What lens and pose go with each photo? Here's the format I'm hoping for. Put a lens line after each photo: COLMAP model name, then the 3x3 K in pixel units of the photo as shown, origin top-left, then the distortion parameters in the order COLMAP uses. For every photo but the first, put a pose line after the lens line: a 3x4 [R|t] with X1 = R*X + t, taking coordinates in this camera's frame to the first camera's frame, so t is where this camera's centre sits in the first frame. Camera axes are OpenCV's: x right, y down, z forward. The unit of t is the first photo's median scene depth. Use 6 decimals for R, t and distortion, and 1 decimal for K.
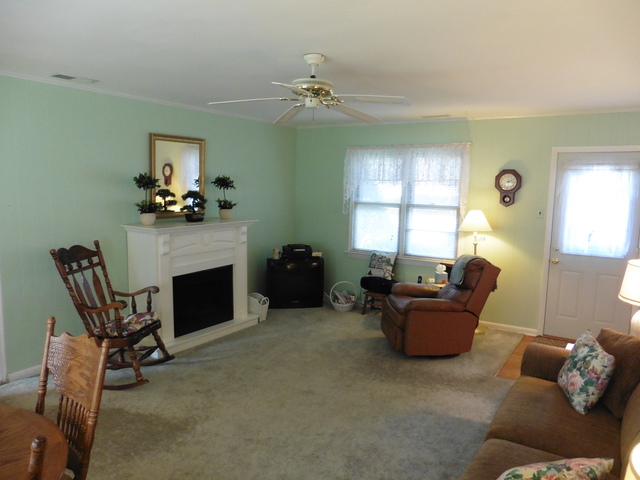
lens RADIAL K [[462.0, 0, 319.1], [0, 462.0, 239.9], [0, 0, 1]] dist [-0.057116, 0.086300]
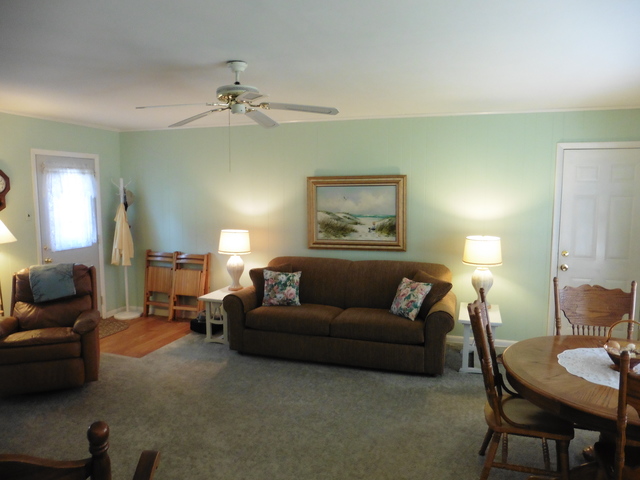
lens RADIAL K [[462.0, 0, 319.1], [0, 462.0, 239.9], [0, 0, 1]] dist [-0.057116, 0.086300]
pose [[-0.232471, -0.127206, 0.964249, -0.646424], [0.120576, 0.979993, 0.158353, -0.092934], [-0.965100, 0.153078, -0.212481, 0.656735]]
